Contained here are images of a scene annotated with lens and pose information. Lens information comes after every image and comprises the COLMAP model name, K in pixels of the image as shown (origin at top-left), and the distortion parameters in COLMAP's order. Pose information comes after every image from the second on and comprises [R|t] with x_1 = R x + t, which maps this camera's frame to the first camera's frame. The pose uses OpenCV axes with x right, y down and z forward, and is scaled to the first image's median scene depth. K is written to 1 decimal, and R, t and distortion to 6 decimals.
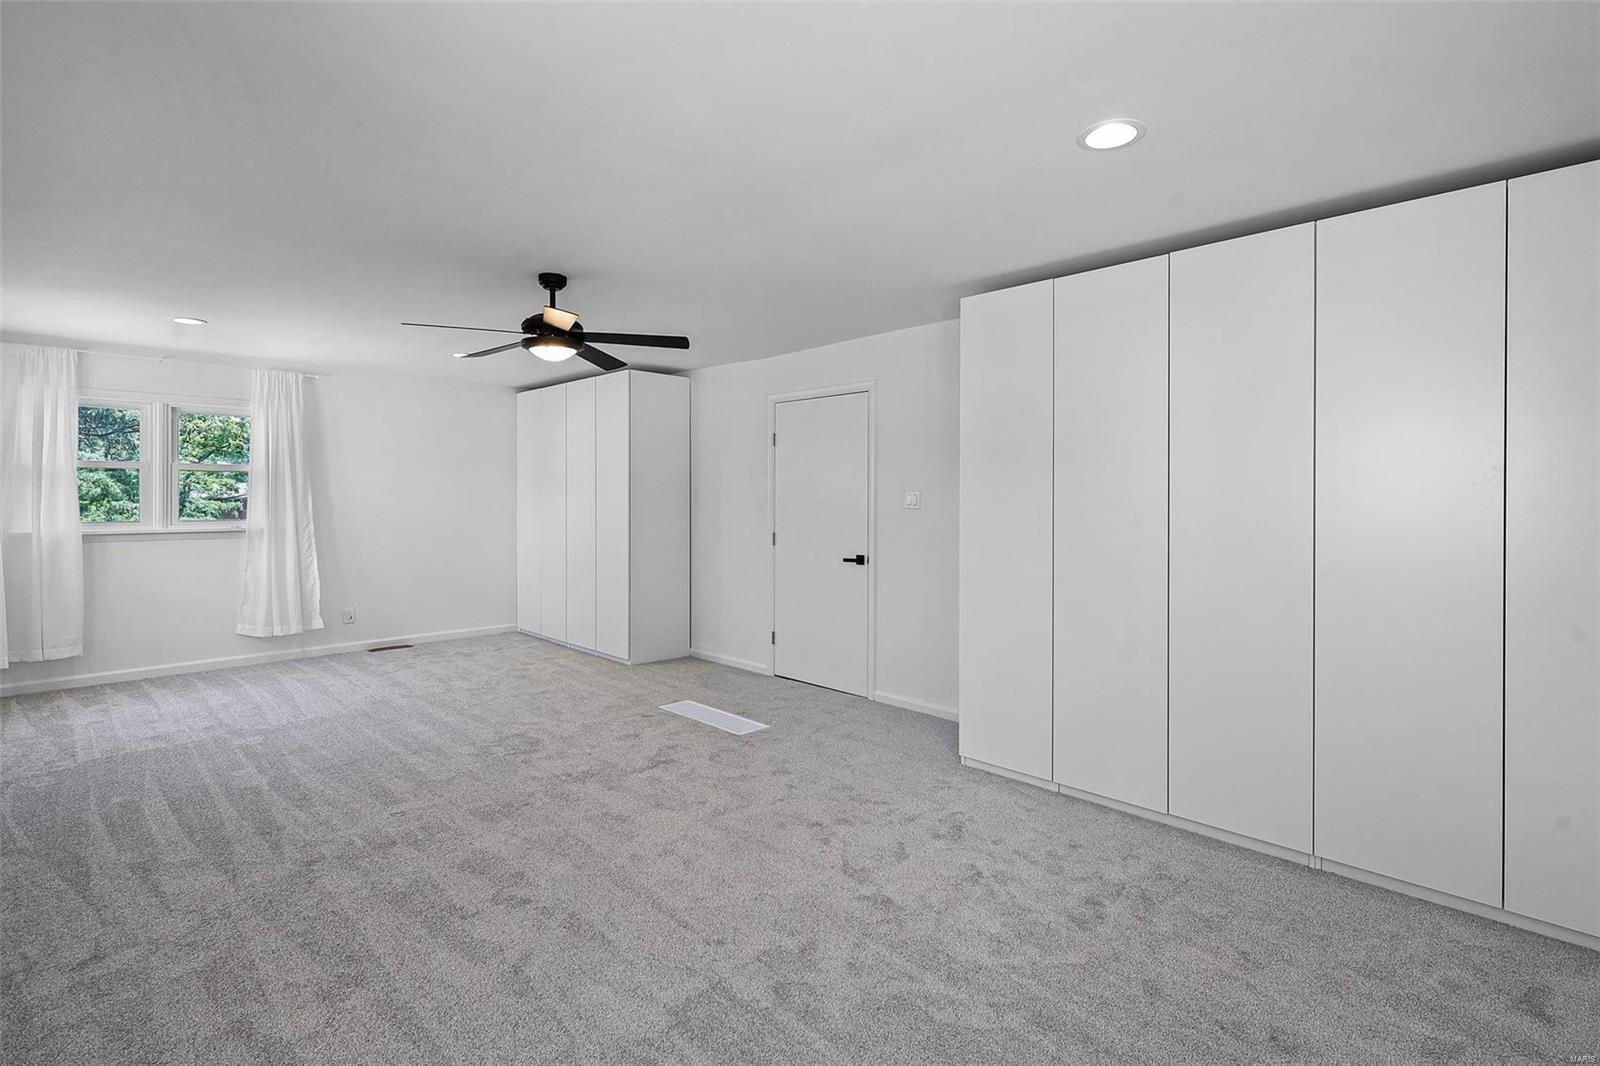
lens RADIAL K [[750.7, 0, 801.1], [0, 750.7, 501.3], [0, 0, 1]] dist [0.000617, 0.000801]
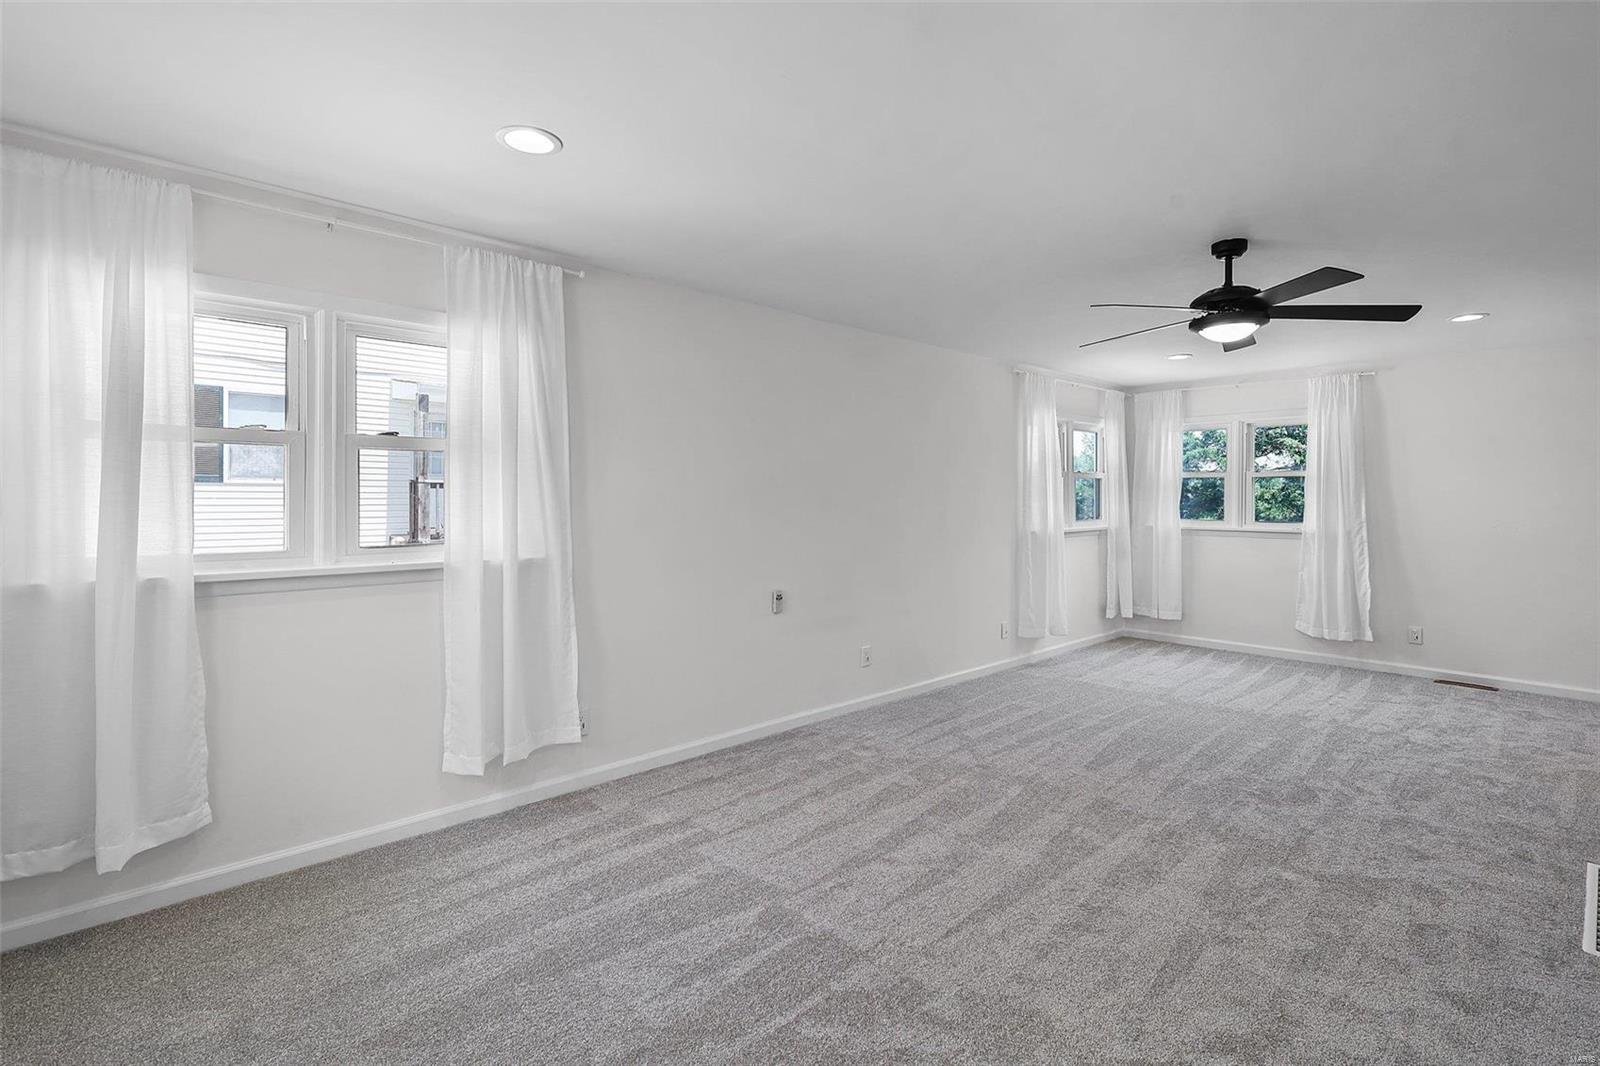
lens RADIAL K [[750.7, 0, 801.1], [0, 750.7, 501.3], [0, 0, 1]] dist [0.000617, 0.000801]
pose [[-0.045355, 0.001948, -0.998969, 0.394145], [-0.010268, 0.999944, 0.002416, -0.000401], [0.998918, 0.010367, -0.045332, 0.394730]]
